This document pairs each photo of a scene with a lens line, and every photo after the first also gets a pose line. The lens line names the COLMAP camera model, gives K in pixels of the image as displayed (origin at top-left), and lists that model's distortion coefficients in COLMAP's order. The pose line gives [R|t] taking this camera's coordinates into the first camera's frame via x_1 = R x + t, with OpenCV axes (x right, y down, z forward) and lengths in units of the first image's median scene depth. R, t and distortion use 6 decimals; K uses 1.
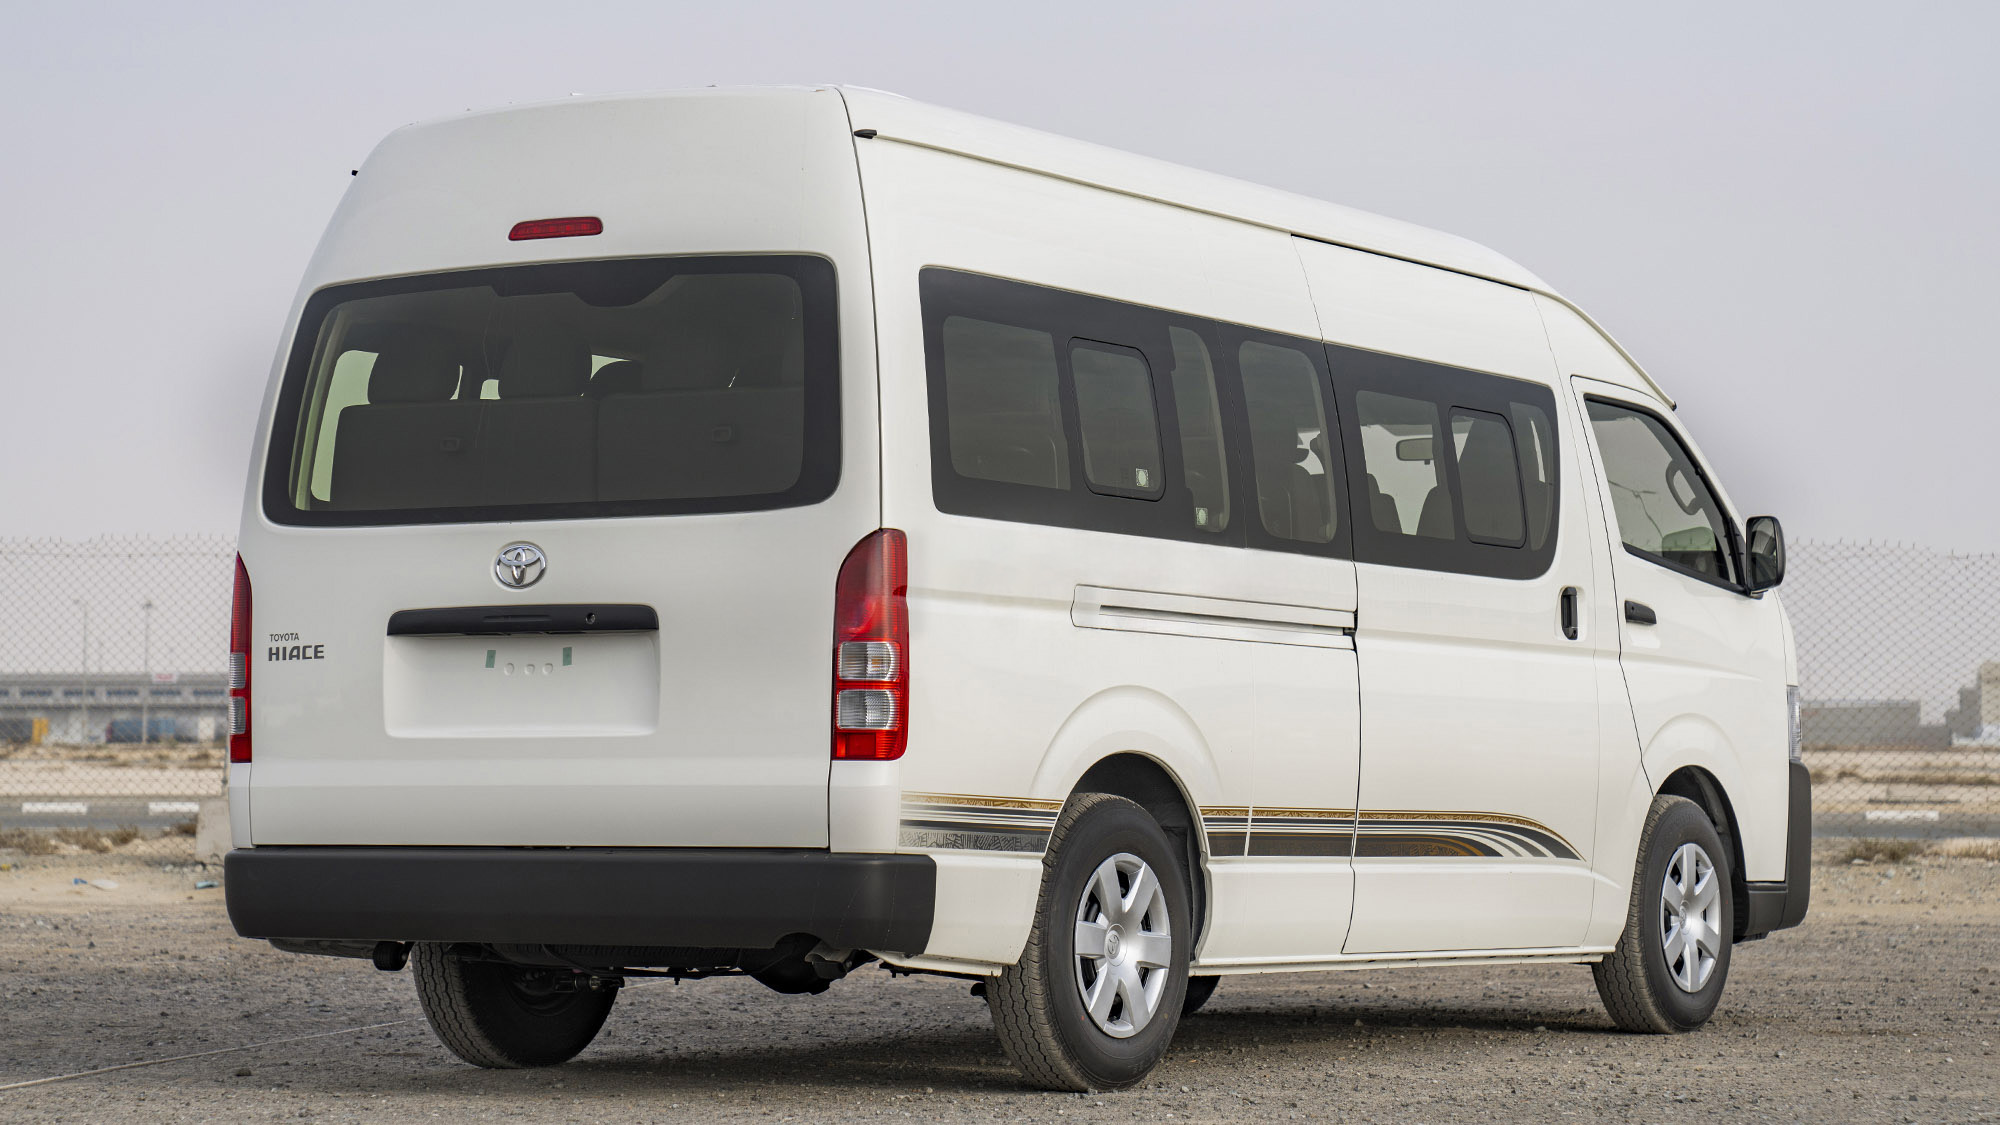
lens RADIAL K [[4626.9, 0, 1000.0], [0, 4626.9, 562.5], [0, 0, 1]] dist [0.345620, -0.210754]
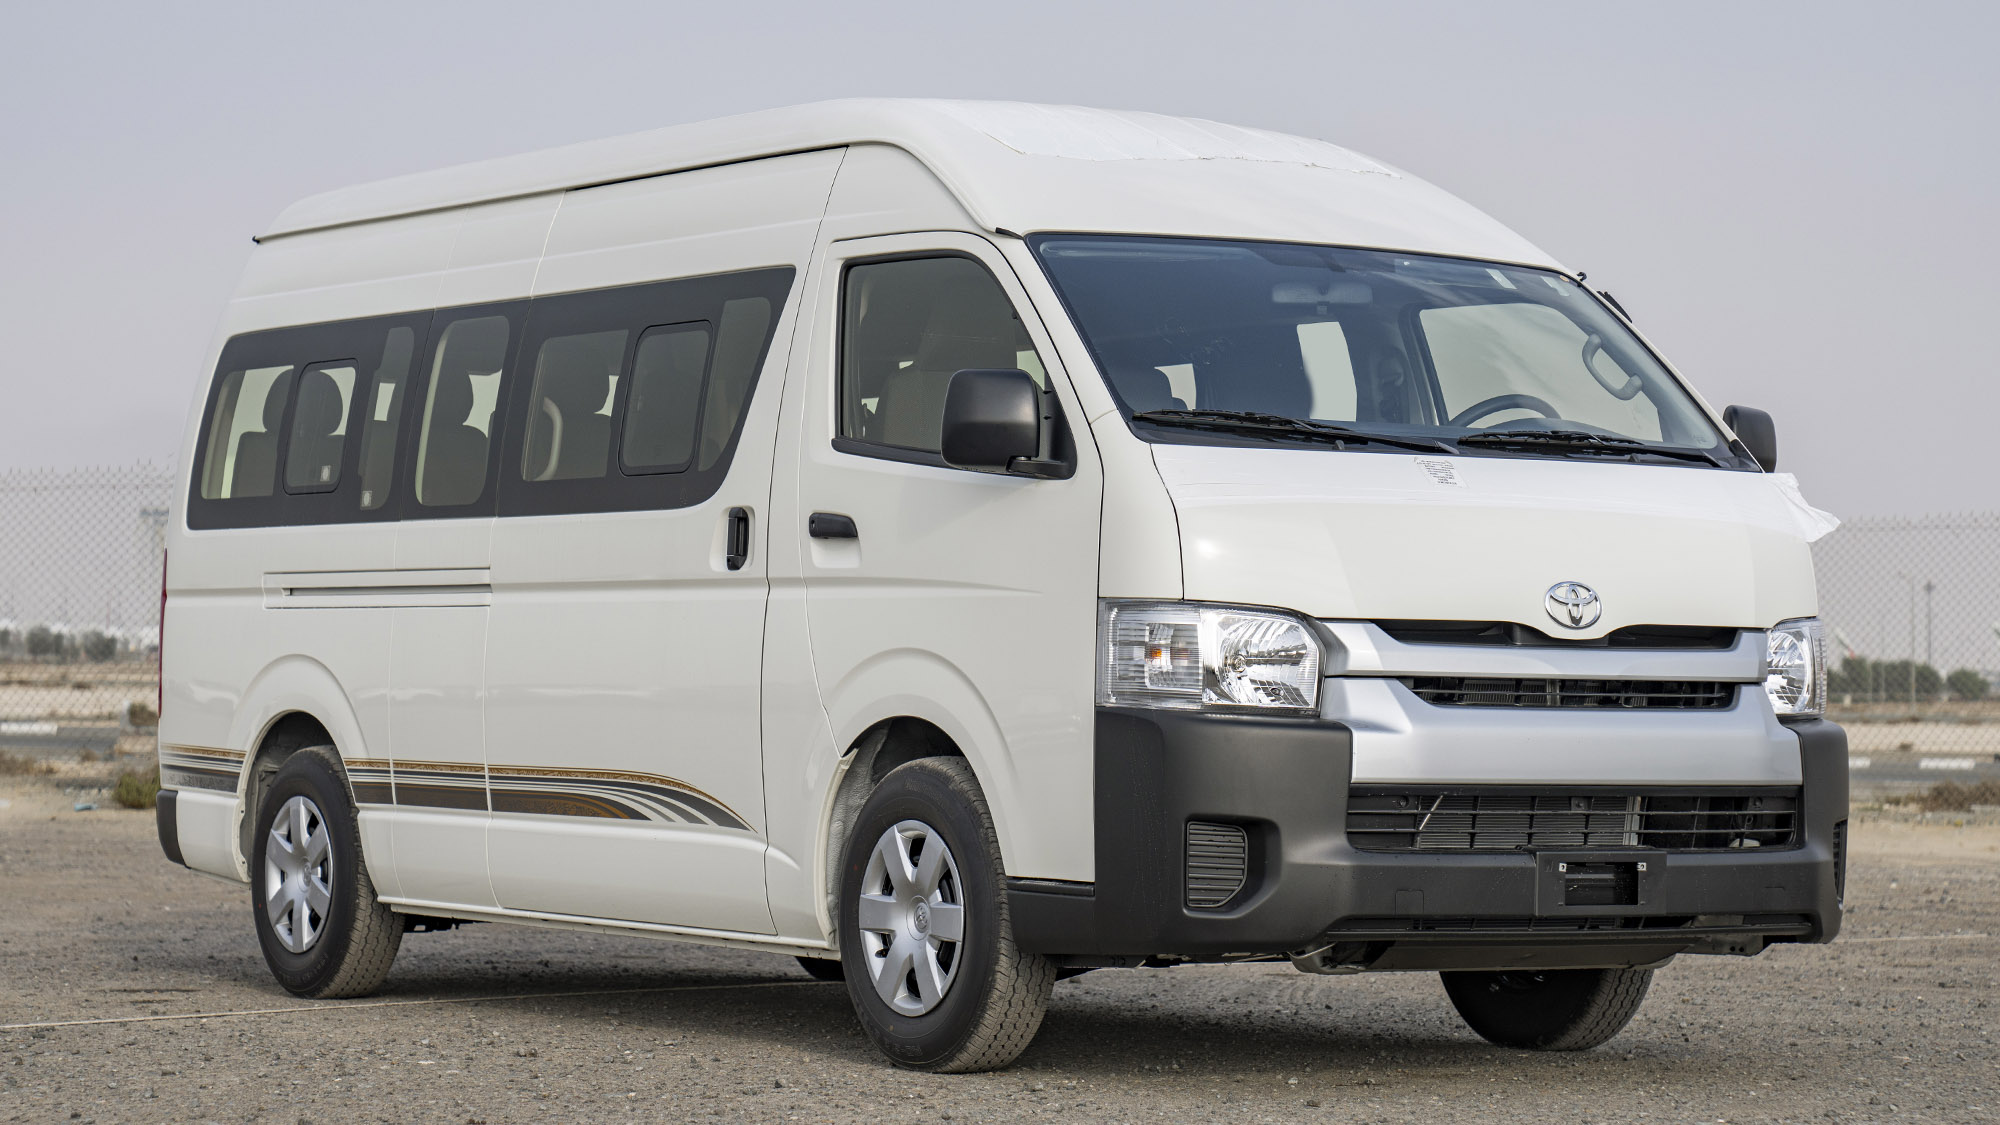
lens RADIAL K [[4626.9, 0, 1000.0], [0, 4626.9, 562.5], [0, 0, 1]] dist [0.345620, -0.210754]
pose [[-0.411055, -0.033175, -0.911006, 0.949989], [0.039868, 0.997727, -0.054322, 0.068635], [0.910738, -0.058649, -0.408799, 1.513637]]
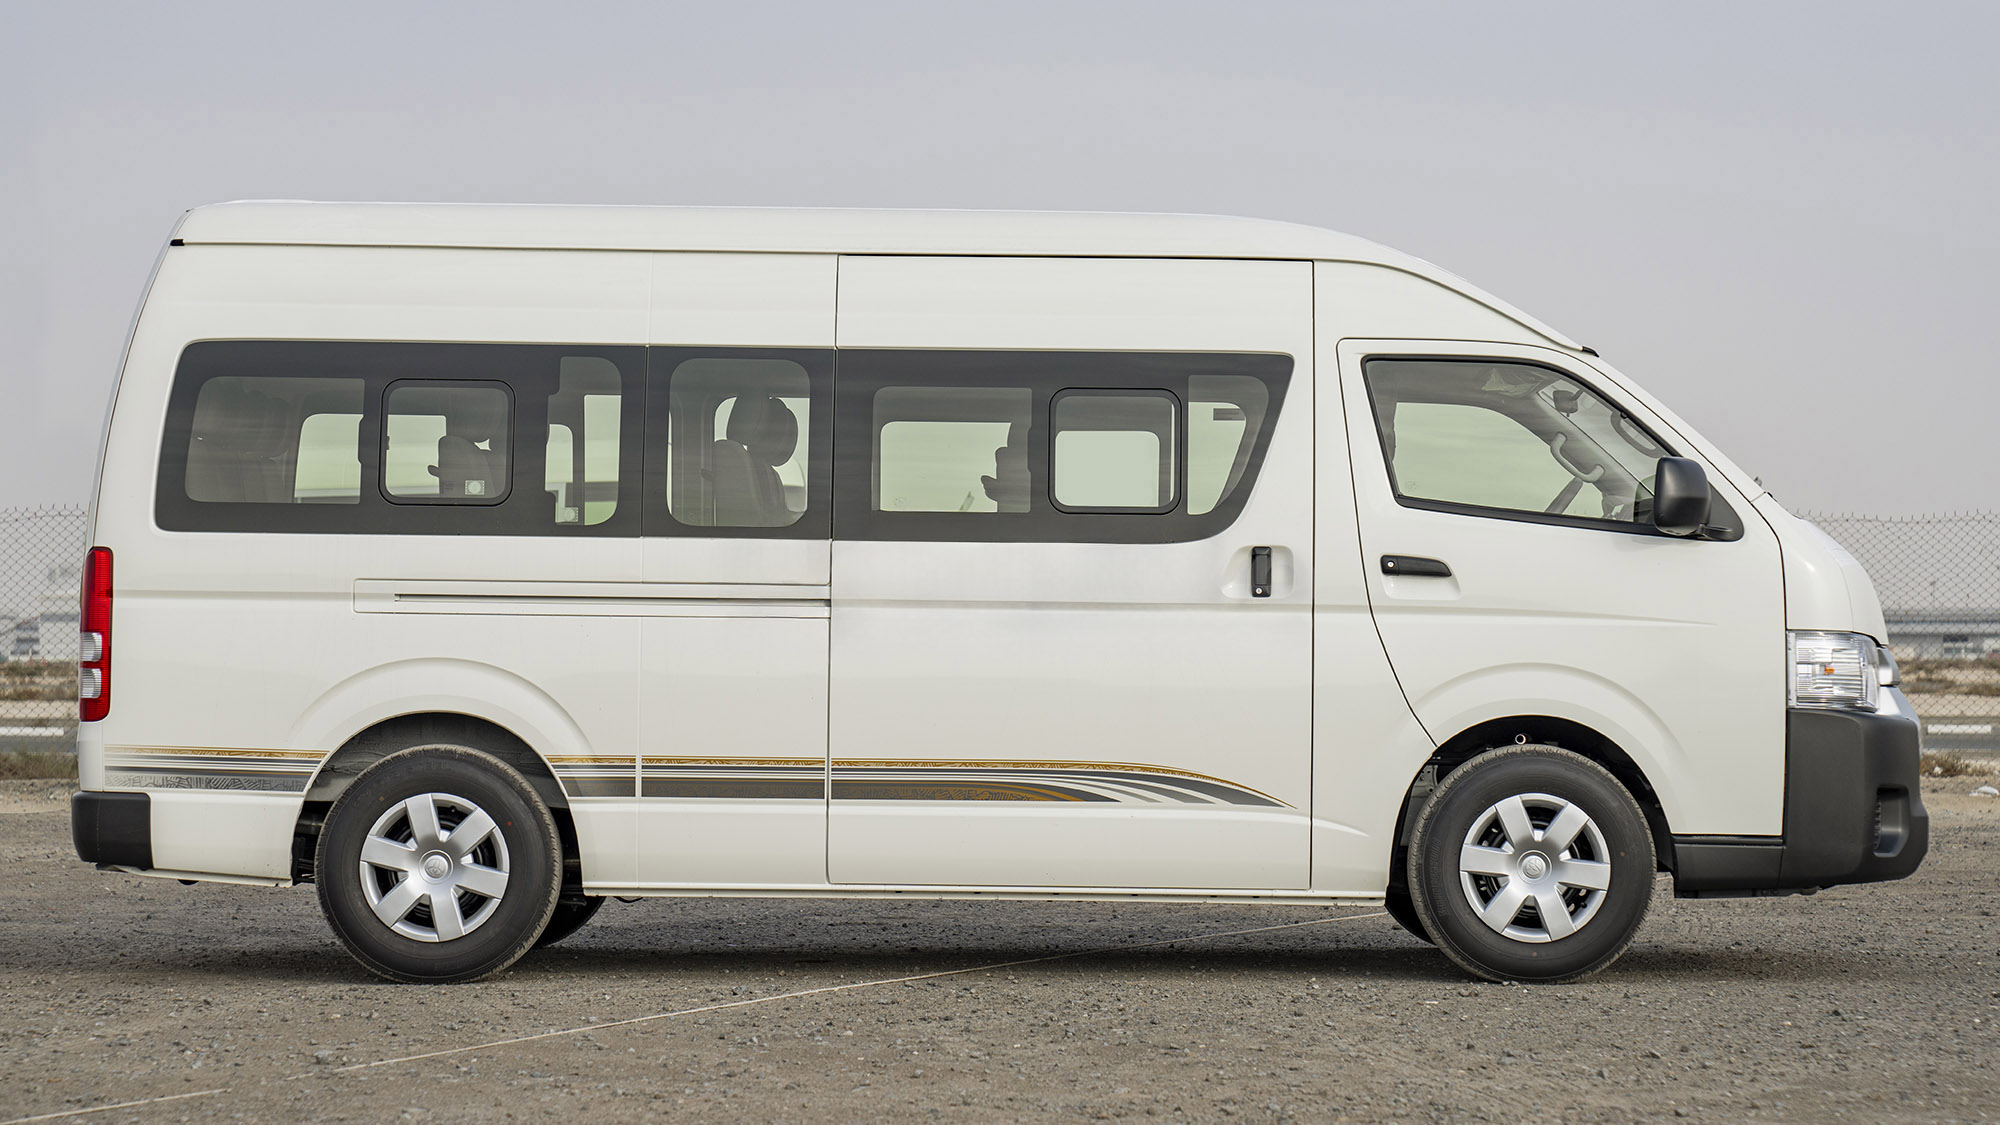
lens RADIAL K [[4626.9, 0, 1000.0], [0, 4626.9, 562.5], [0, 0, 1]] dist [0.345620, -0.210754]
pose [[0.523473, -0.019982, -0.851808, 1.069461], [0.042091, 0.999111, 0.002429, 0.004086], [0.851002, -0.037125, 0.523849, 0.439535]]
